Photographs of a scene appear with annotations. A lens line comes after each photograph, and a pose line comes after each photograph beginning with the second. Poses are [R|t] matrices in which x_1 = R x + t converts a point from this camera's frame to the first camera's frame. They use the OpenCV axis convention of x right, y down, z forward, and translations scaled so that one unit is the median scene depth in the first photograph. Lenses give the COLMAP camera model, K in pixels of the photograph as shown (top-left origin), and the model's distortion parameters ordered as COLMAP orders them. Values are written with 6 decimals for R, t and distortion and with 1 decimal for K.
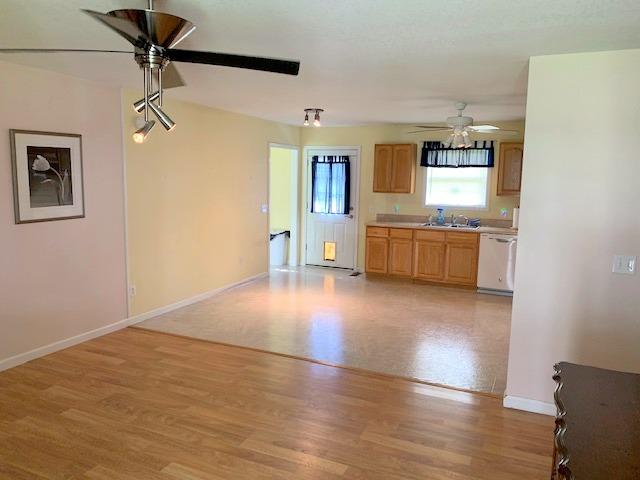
lens RADIAL K [[494.7, 0, 318.2], [0, 494.7, 232.9], [0, 0, 1]] dist [0.065812, -0.061110]
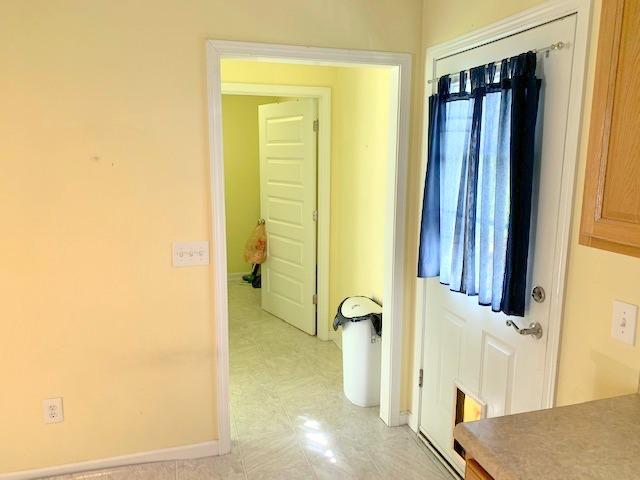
lens RADIAL K [[494.7, 0, 318.2], [0, 494.7, 232.9], [0, 0, 1]] dist [0.065812, -0.061110]
pose [[0.651836, 0.108929, -0.750496, 0.178259], [-0.081223, 0.993966, 0.073722, -0.089891], [0.753998, 0.012903, 0.656750, 0.824901]]
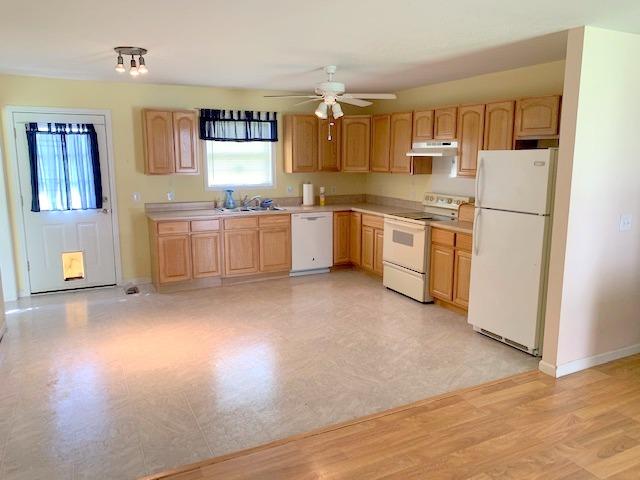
lens RADIAL K [[494.7, 0, 318.2], [0, 494.7, 232.9], [0, 0, 1]] dist [0.065812, -0.061110]
pose [[0.628576, -0.141004, 0.764860, -0.308960], [0.104339, 0.989827, 0.096729, -0.041651], [-0.770718, 0.019003, 0.636893, 0.332435]]
